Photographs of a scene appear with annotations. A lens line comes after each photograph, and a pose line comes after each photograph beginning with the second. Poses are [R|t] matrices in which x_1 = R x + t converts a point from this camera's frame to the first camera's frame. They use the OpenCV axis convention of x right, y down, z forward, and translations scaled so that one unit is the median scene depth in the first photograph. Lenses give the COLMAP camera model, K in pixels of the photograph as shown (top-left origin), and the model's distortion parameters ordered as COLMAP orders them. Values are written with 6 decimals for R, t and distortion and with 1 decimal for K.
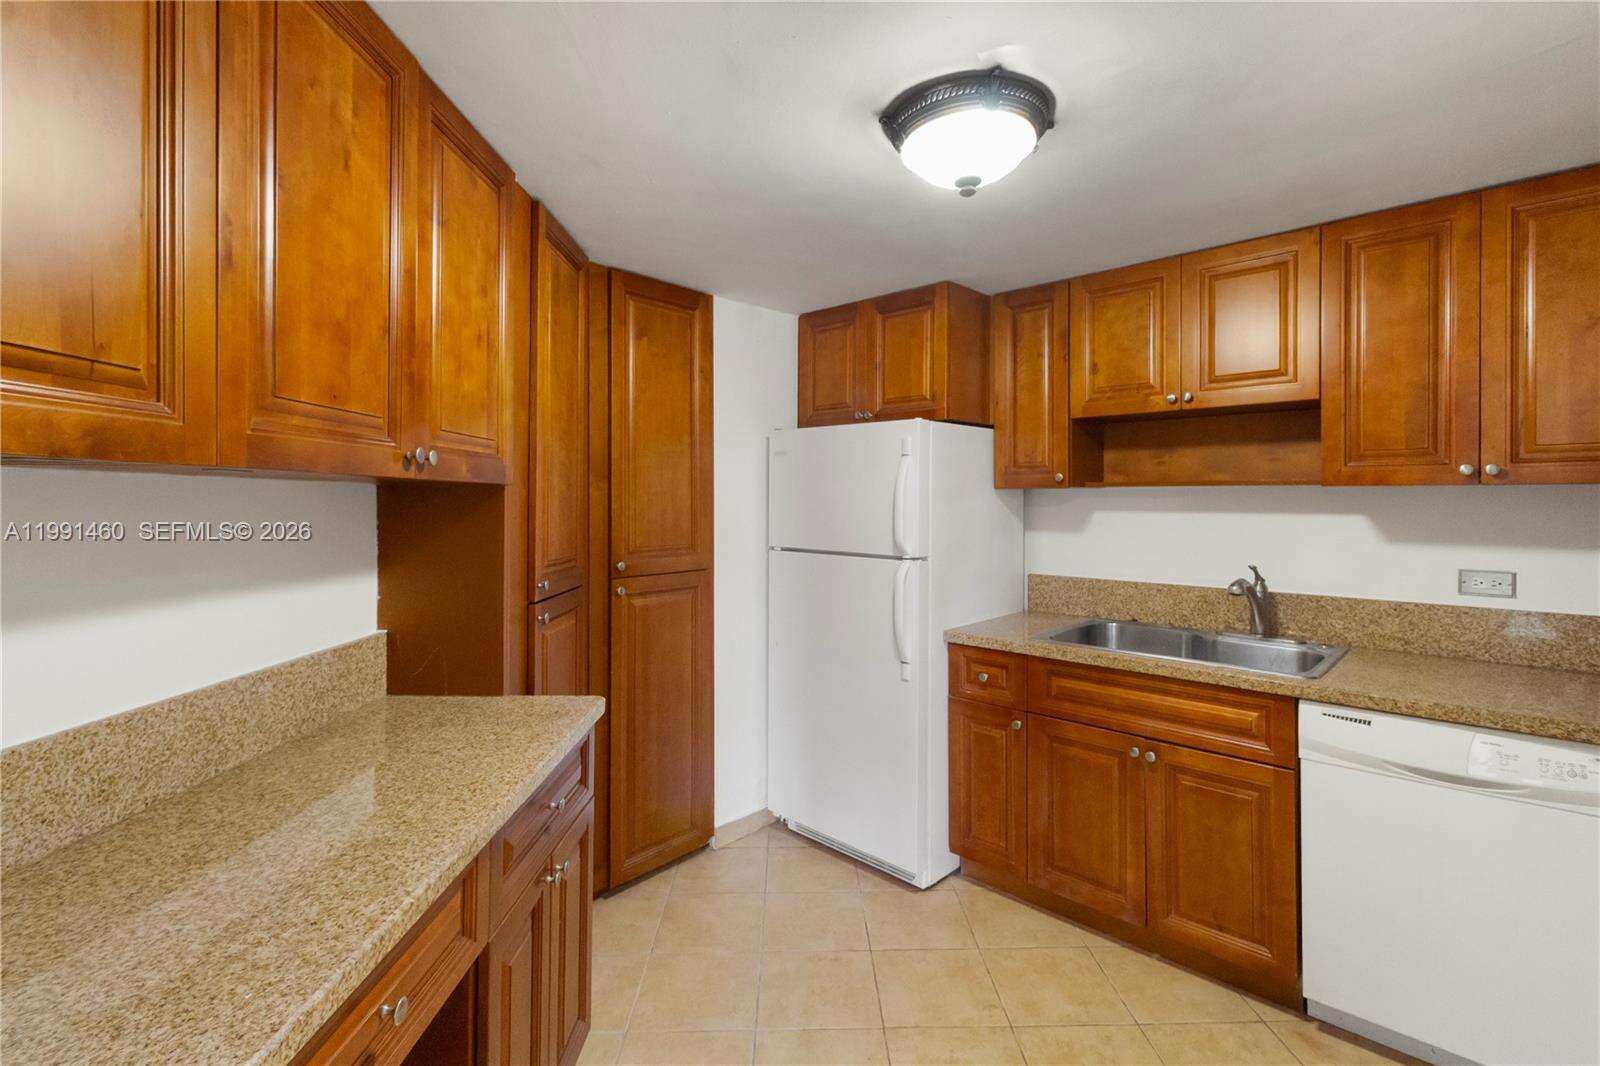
lens RADIAL K [[743.5, 0, 811.3], [0, 743.5, 502.0], [0, 0, 1]] dist [0.002491, 0.000460]
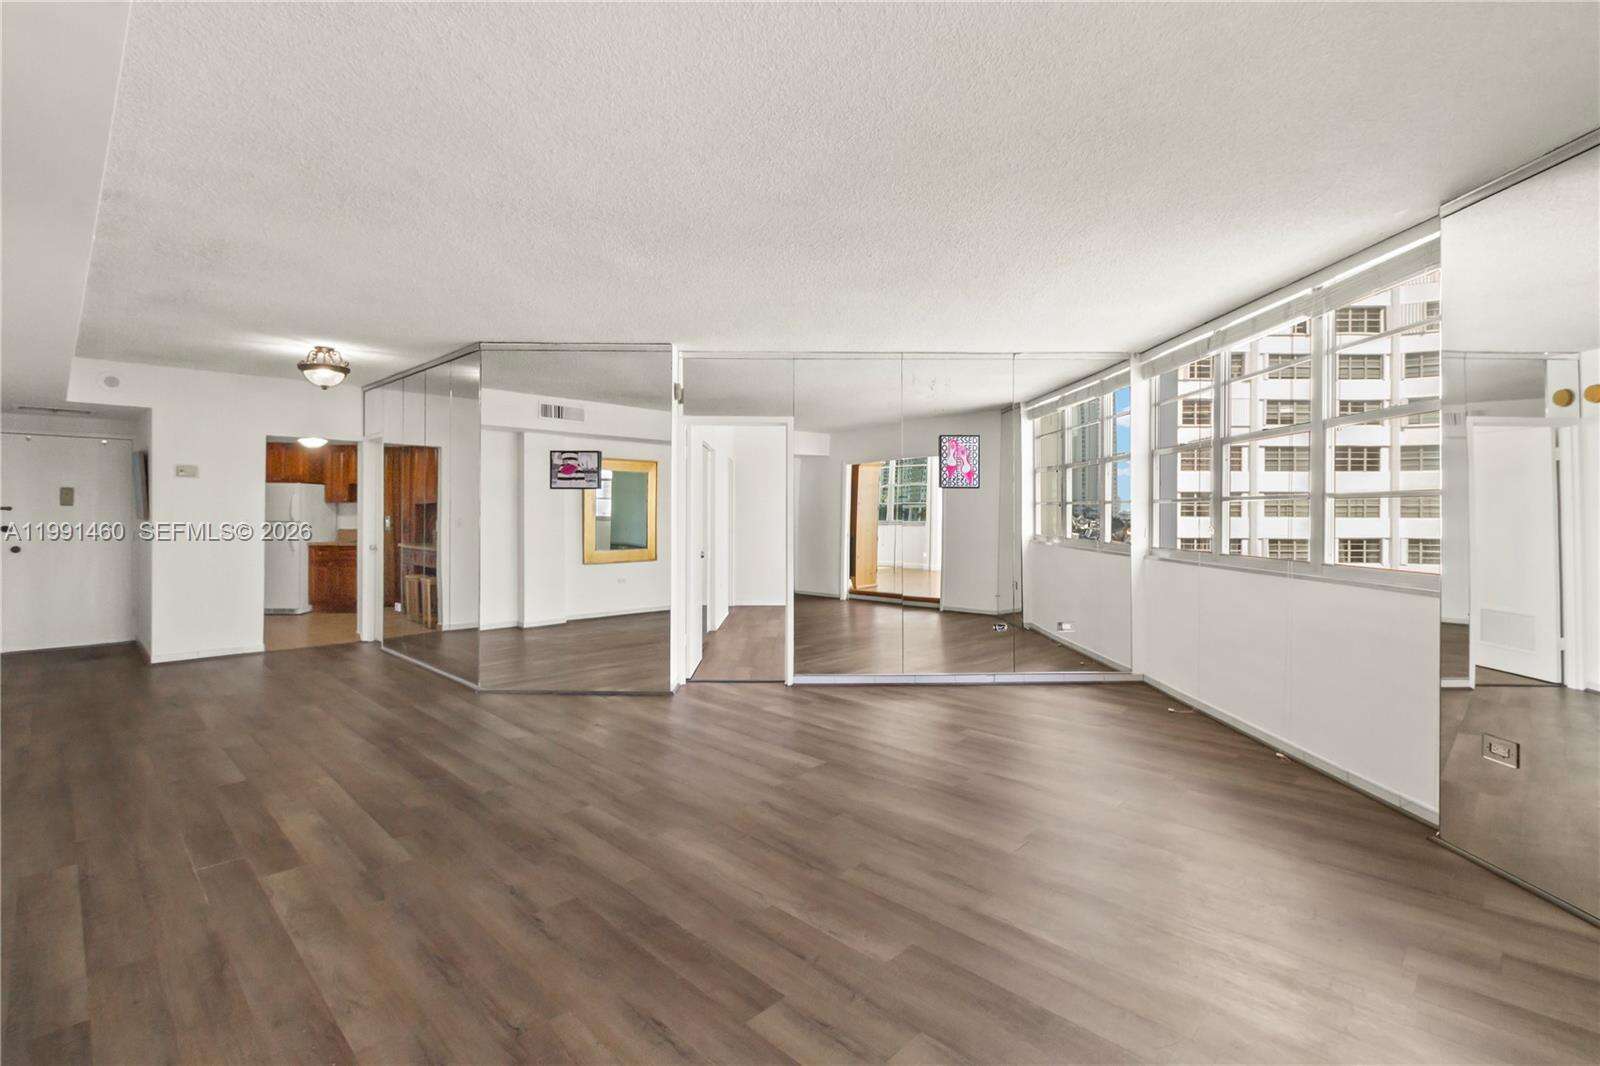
lens RADIAL K [[734.9, 0, 807.7], [0, 734.9, 506.3], [0, 0, 1]] dist [0.008028, -0.001191]
pose [[0.709472, 0.008392, 0.704683, -0.631765], [-0.006841, 0.999964, -0.005021, 0.004480], [-0.704700, -0.001259, 0.709504, -3.289937]]
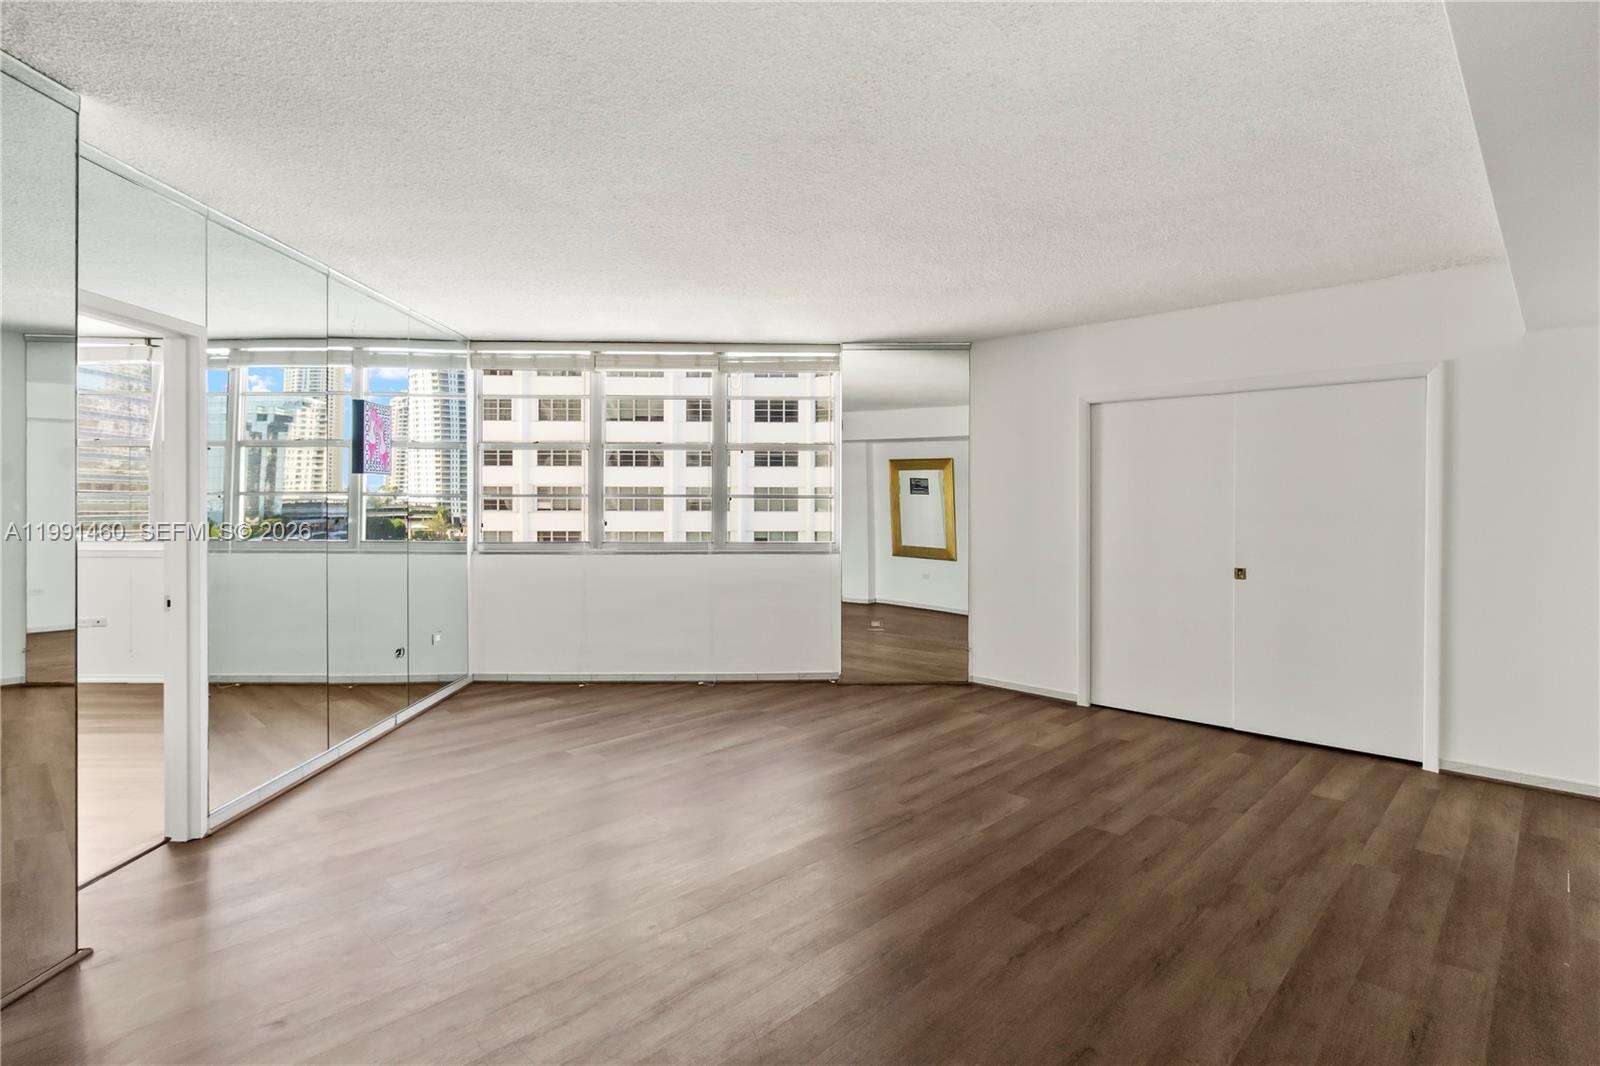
lens RADIAL K [[805.1, 0, 807.7], [0, 805.1, 503.7], [0, 0, 1]] dist [0.007635, 0.000324]
pose [[-0.712170, 0.001707, 0.702005, -0.691419], [-0.004335, 0.999967, -0.006829, 0.007249], [-0.701993, -0.007906, -0.712140, -1.463671]]
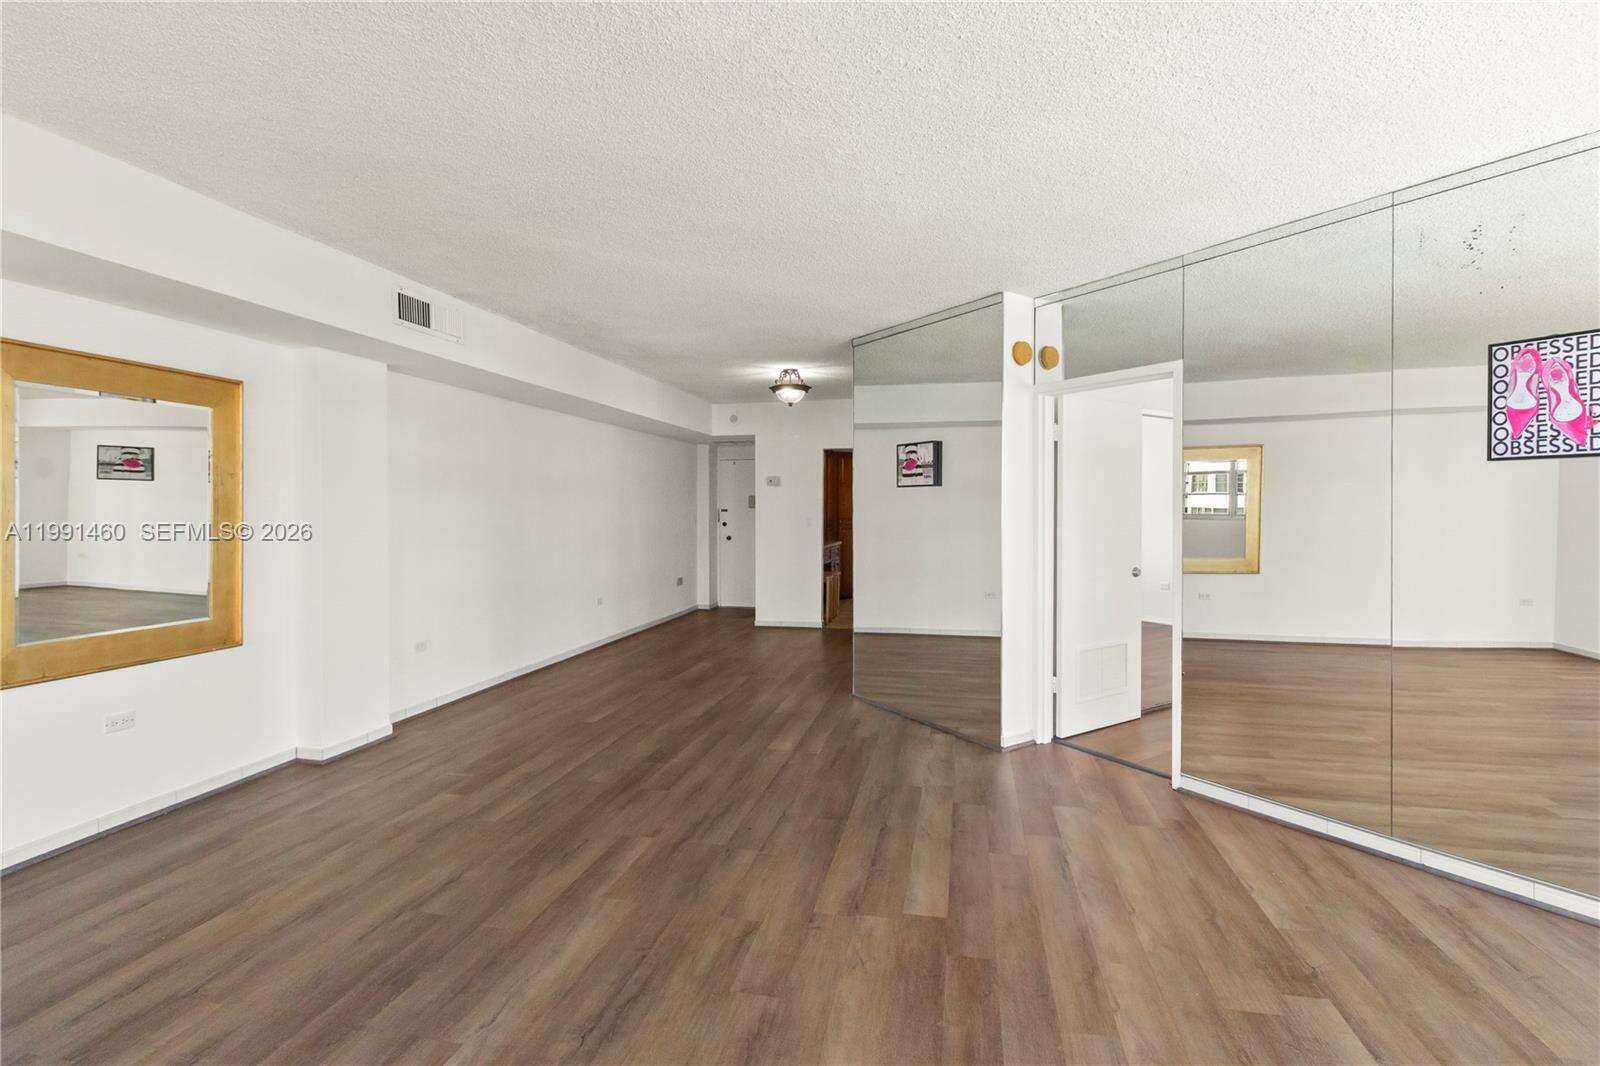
lens RADIAL K [[748.4, 0, 817.0], [0, 748.4, 512.1], [0, 0, 1]] dist [0.001643, 0.000162]
pose [[0.976476, 0.001895, -0.215619, 0.512420], [-0.000291, 0.999972, 0.007473, -0.001152], [0.215628, -0.007234, 0.976449, -3.207595]]
